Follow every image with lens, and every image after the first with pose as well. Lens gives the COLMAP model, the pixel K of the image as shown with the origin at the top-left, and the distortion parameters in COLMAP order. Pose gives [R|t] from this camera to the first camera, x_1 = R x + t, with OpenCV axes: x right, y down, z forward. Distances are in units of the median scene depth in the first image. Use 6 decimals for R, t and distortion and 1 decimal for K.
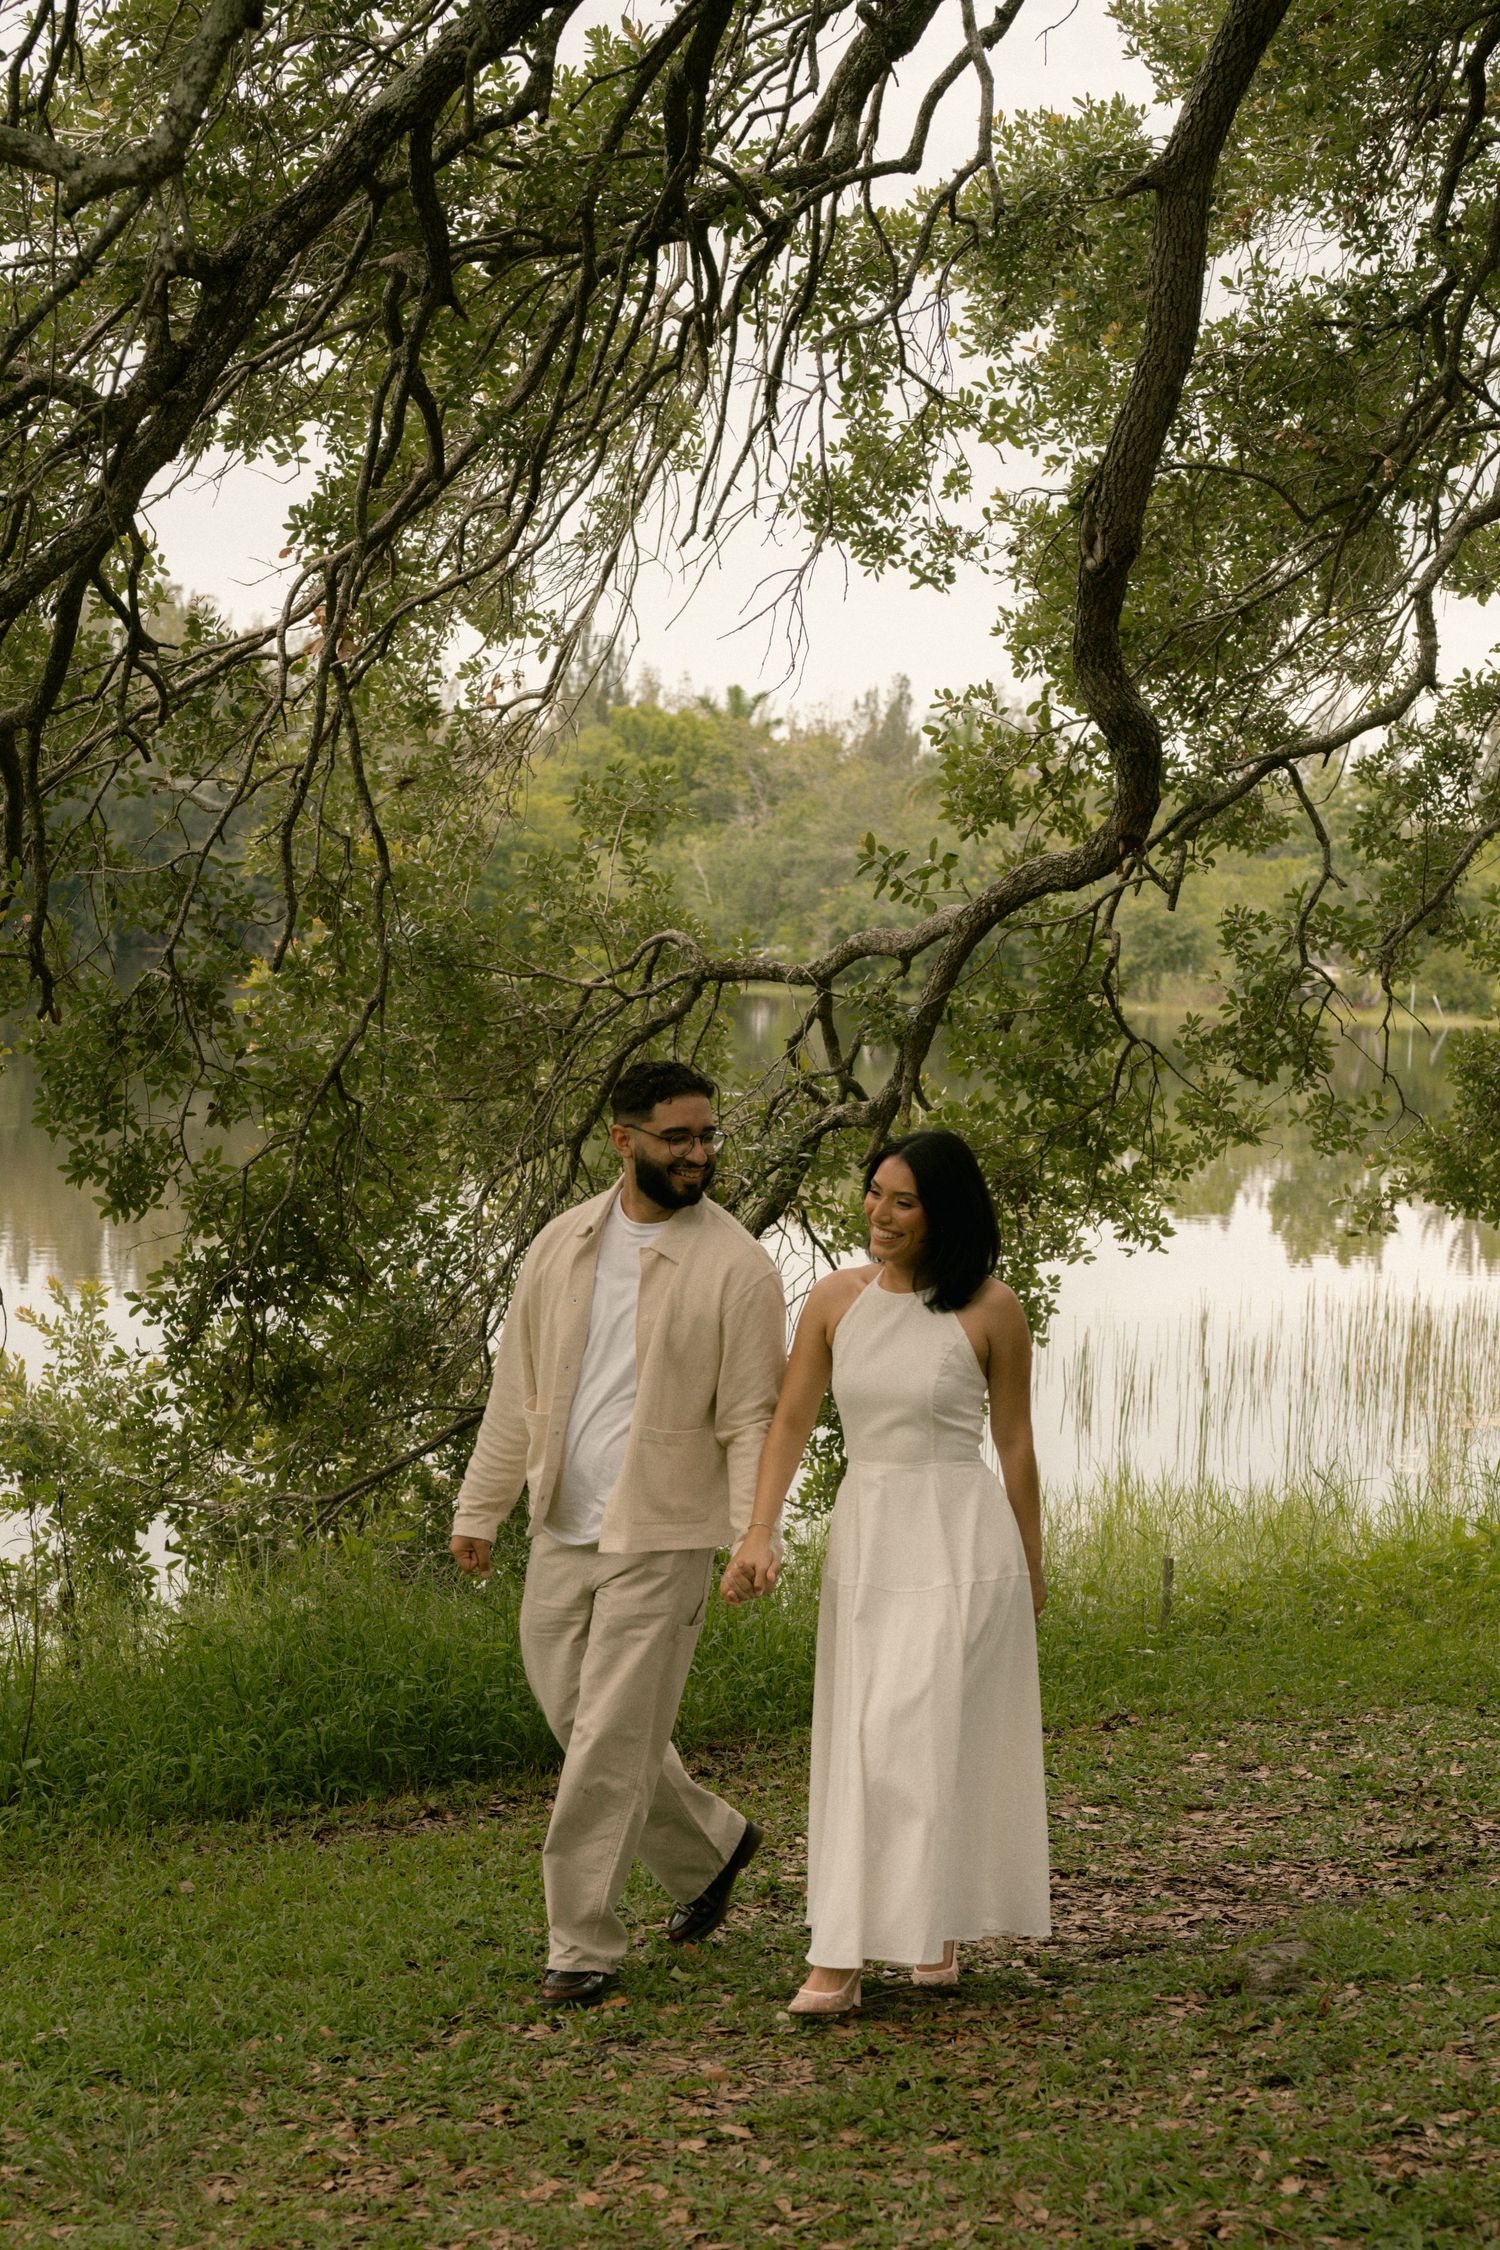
lens RADIAL K [[3913.3, 0, 757.8], [0, 3913.3, 1322.8], [0, 0, 1]] dist [-0.012623, 0.089437]
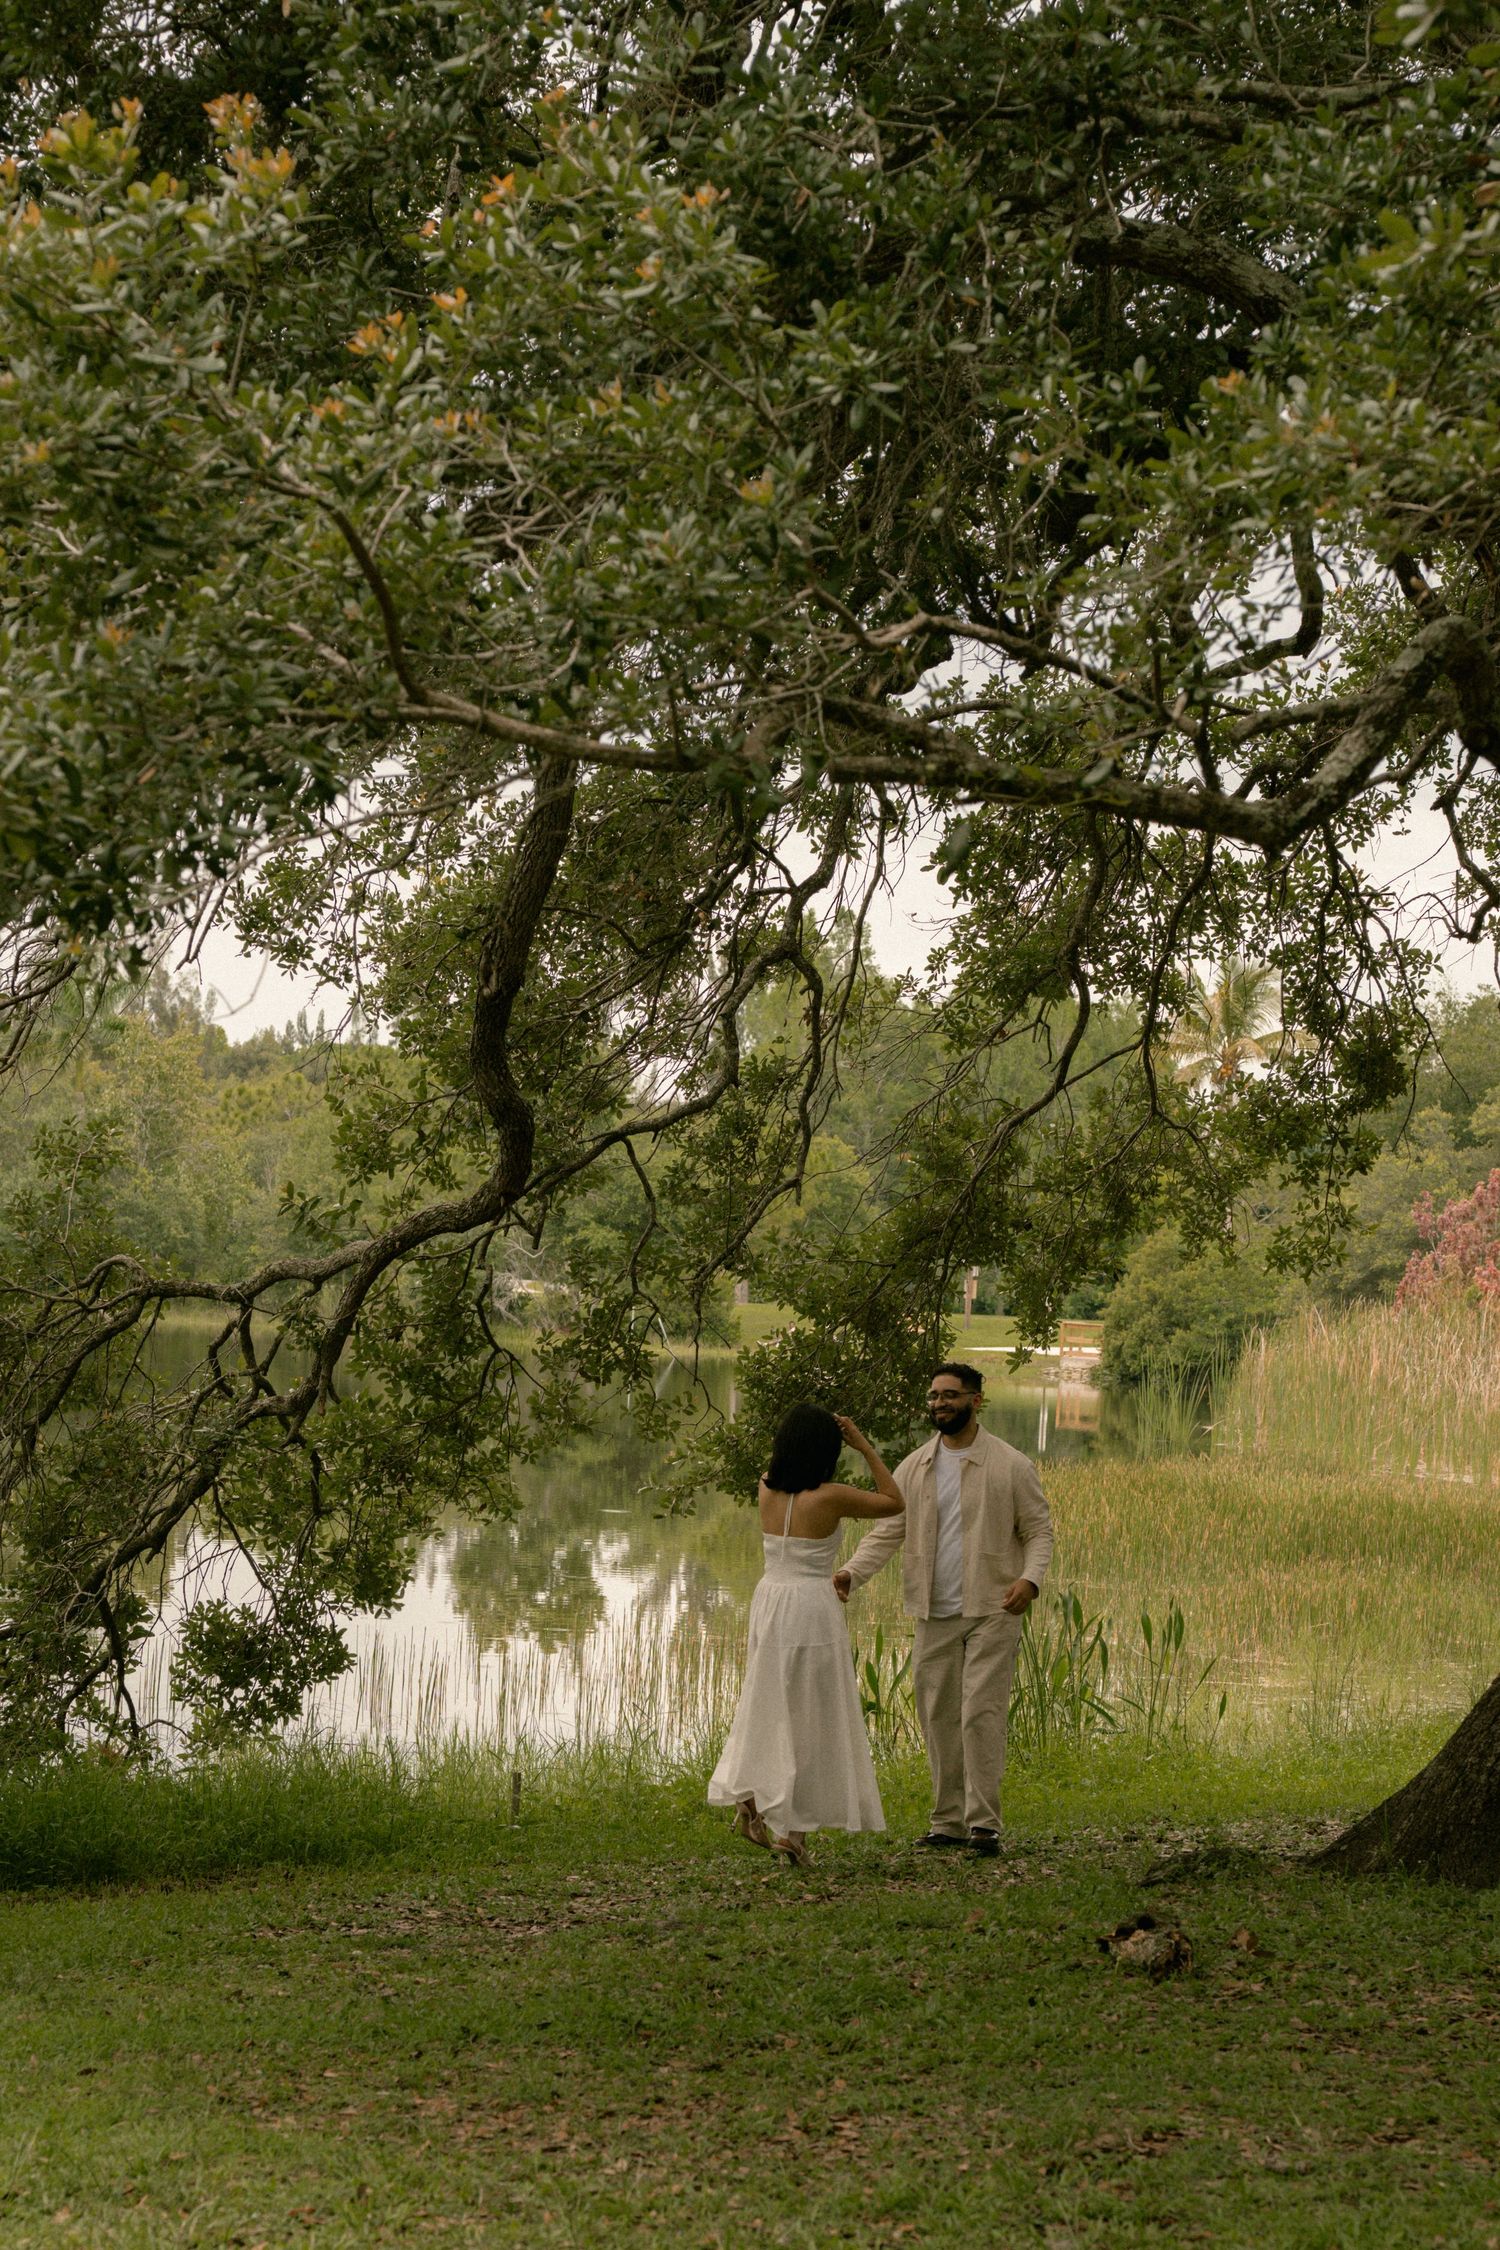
lens RADIAL K [[5334.0, 0, 749.2], [0, 5334.0, 1350.6], [0, 0, 1]] dist [0.004260, -0.023016]
pose [[0.981823, 0.013324, 0.189330, -0.148119], [0.001185, 0.997083, -0.076312, 0.058616], [-0.189795, 0.075150, 0.978944, -0.689299]]
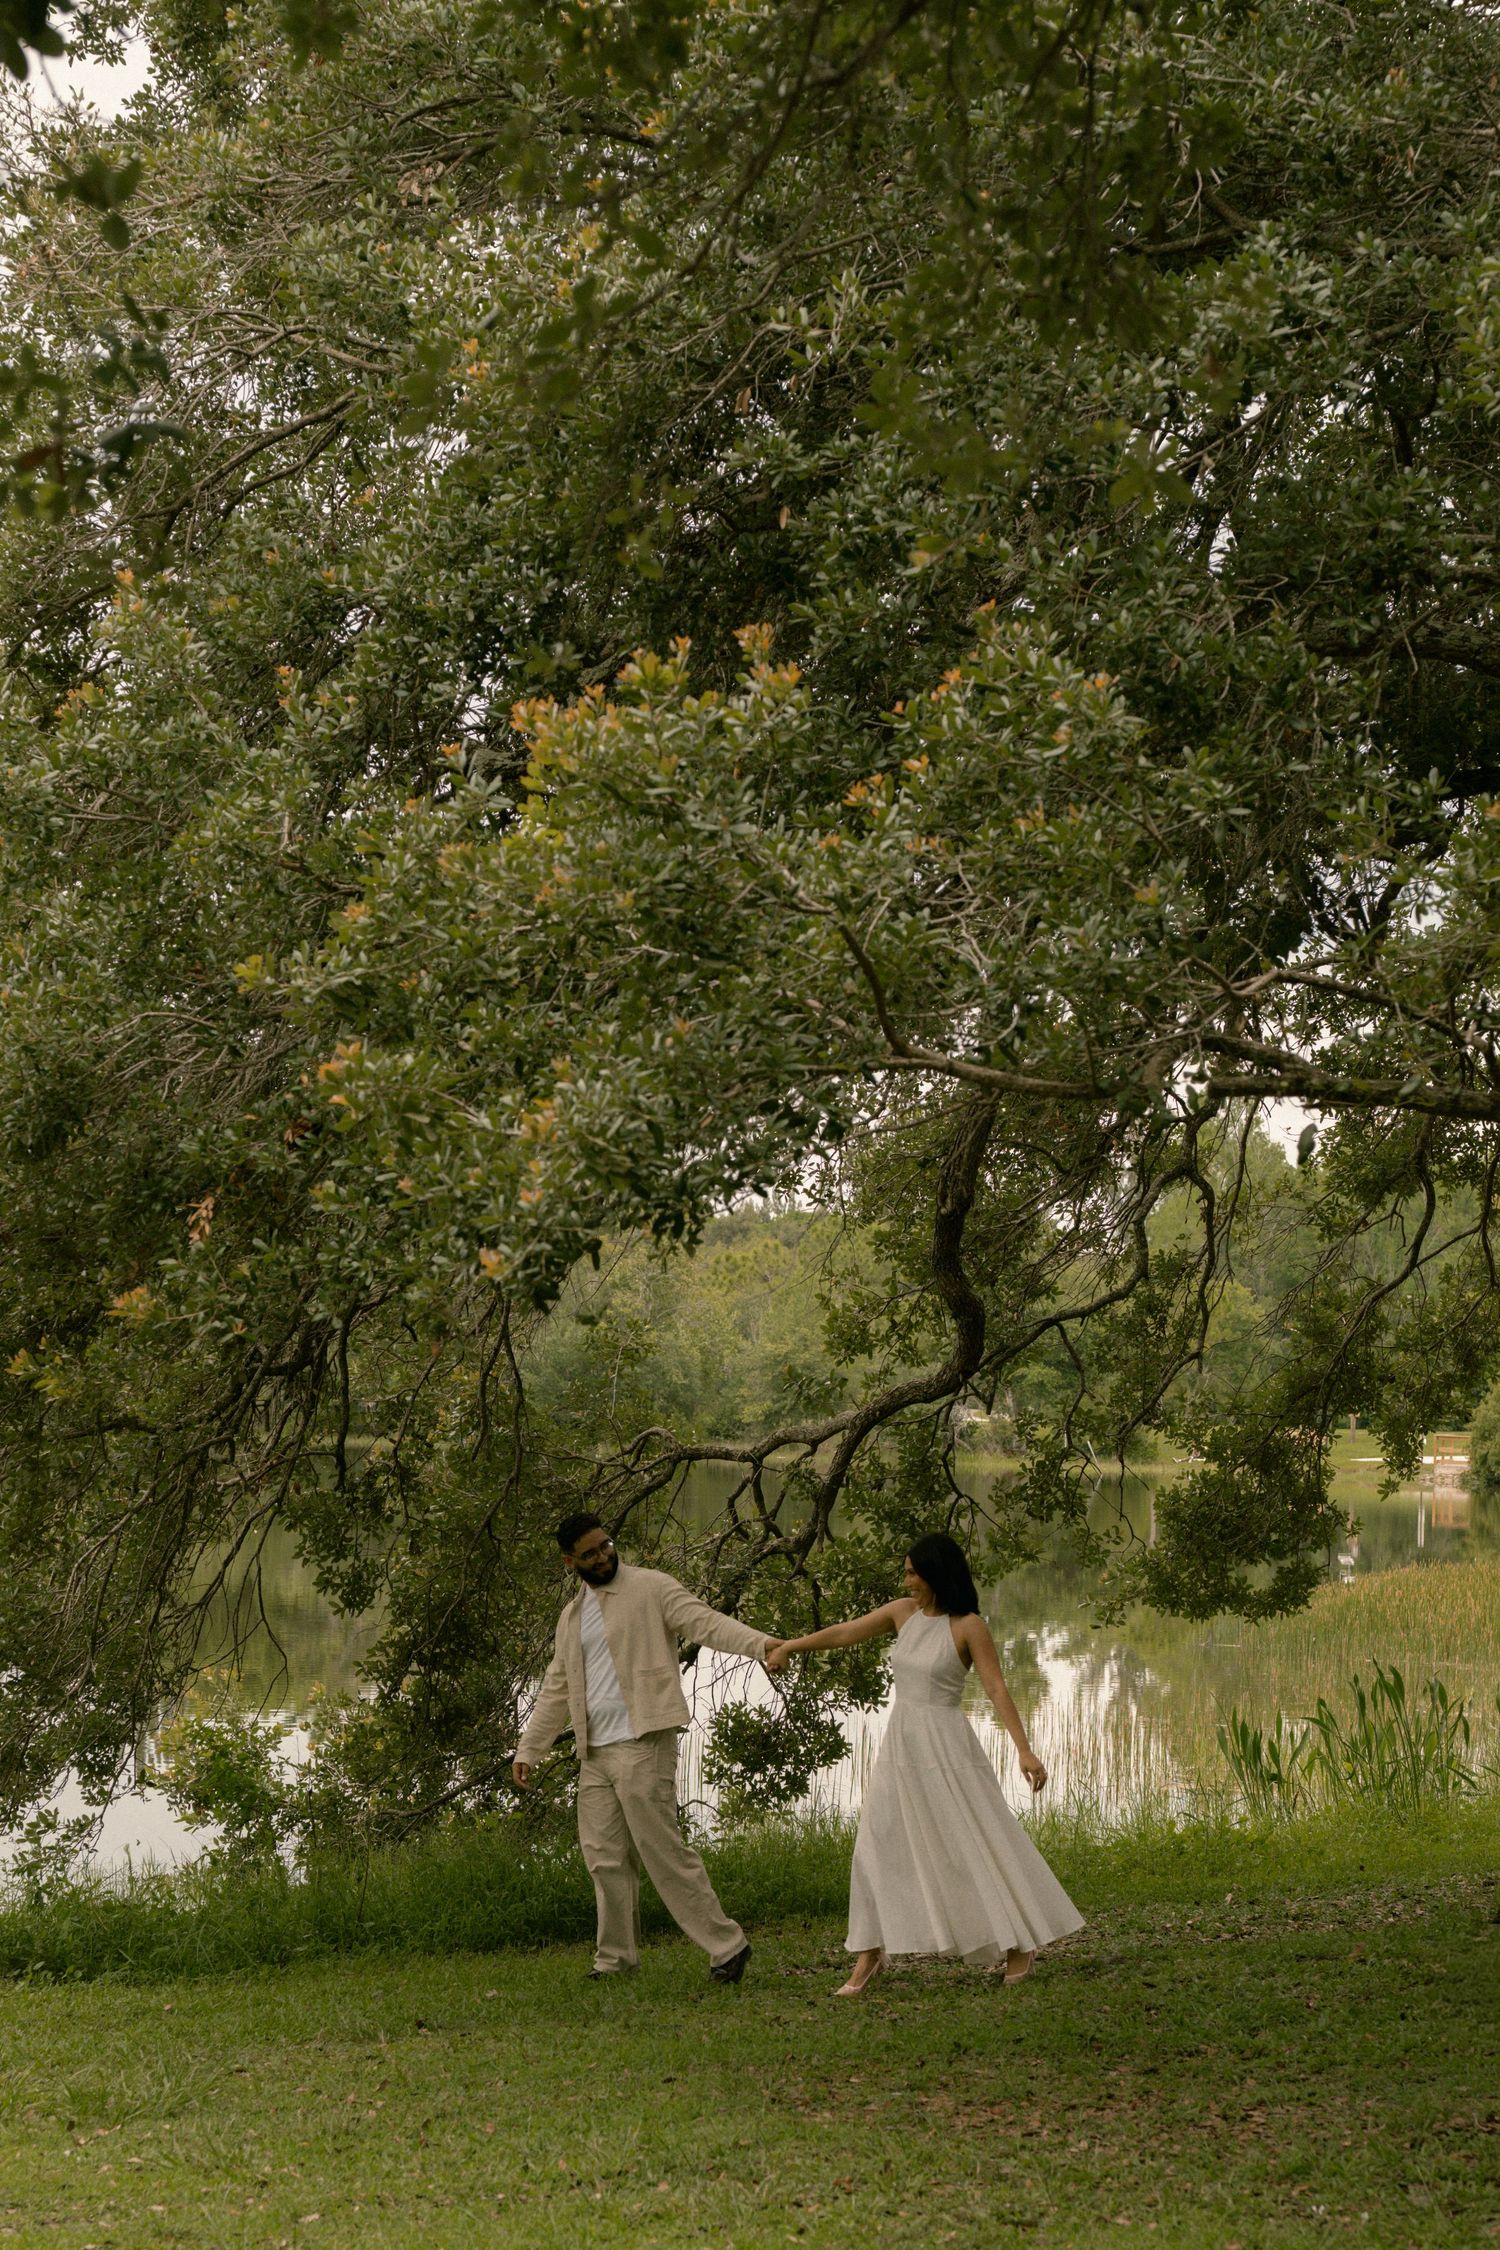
lens RADIAL K [[4557.4, 0, 690.5], [0, 4557.4, 1251.3], [0, 0, 1]] dist [-0.009013, -0.009108]
pose [[0.996182, -0.008412, 0.086899, -0.166766], [0.019263, 0.991997, -0.124786, 0.055387], [-0.085154, 0.125984, 0.988371, -0.792363]]
